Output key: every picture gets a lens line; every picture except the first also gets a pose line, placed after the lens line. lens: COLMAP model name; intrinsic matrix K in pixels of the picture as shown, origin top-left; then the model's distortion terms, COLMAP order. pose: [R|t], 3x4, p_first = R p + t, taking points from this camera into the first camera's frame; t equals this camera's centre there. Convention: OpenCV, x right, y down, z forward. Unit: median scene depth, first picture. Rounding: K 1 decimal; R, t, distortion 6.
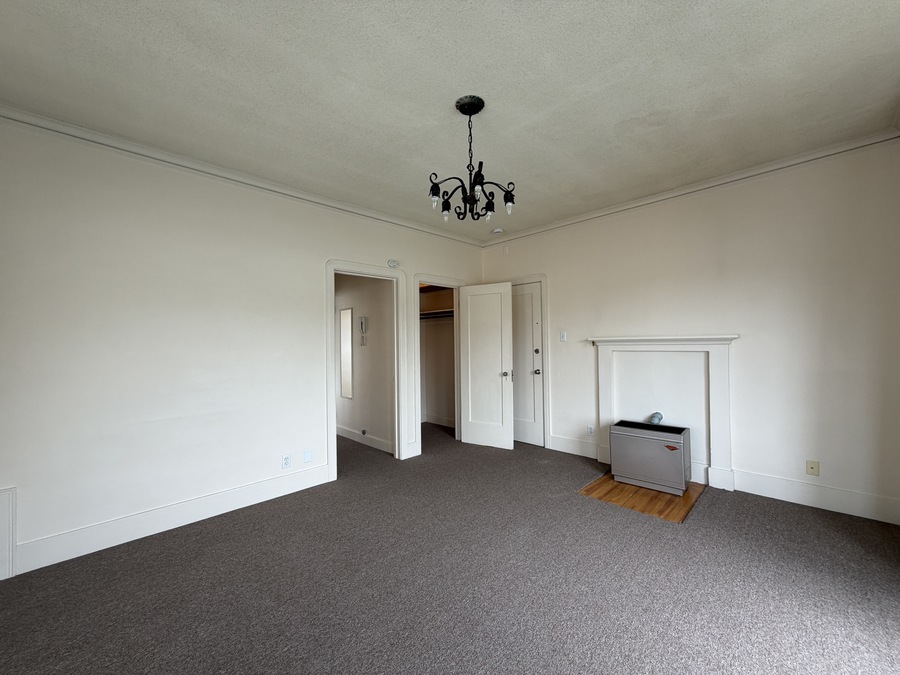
lens RADIAL K [[355.4, 0, 442.3], [0, 355.4, 337.8], [0, 0, 1]] dist [-0.000448, -0.000709]
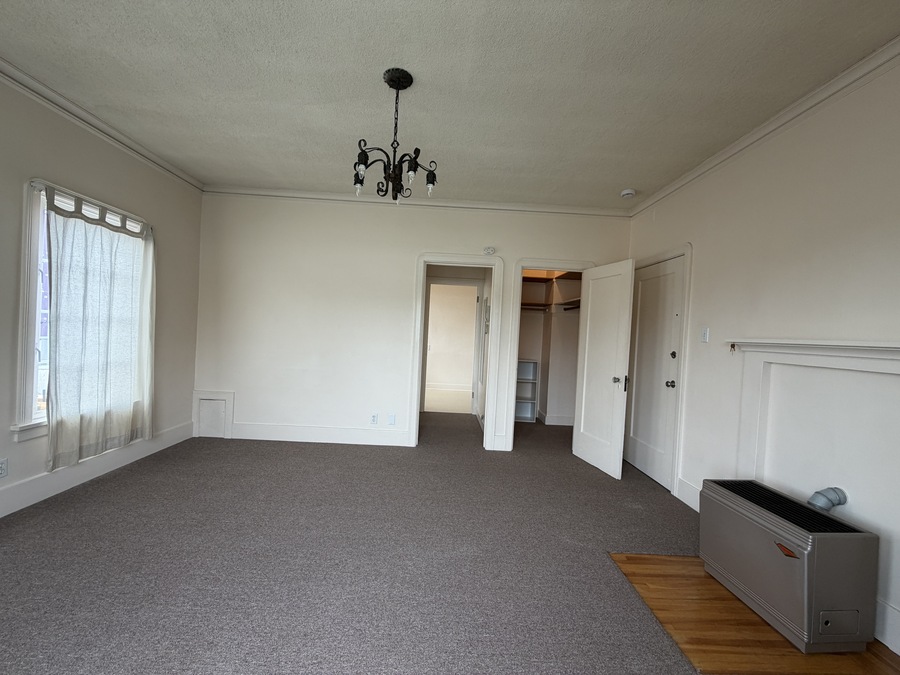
lens RADIAL K [[355.4, 0, 457.4], [0, 355.4, 340.2], [0, 0, 1]] dist [-0.000448, -0.000709]
pose [[0.732148, 0.065904, -0.677950, 0.450271], [-0.052609, 0.997806, 0.040183, 0.003147], [0.679111, 0.006247, 0.734009, 0.205330]]
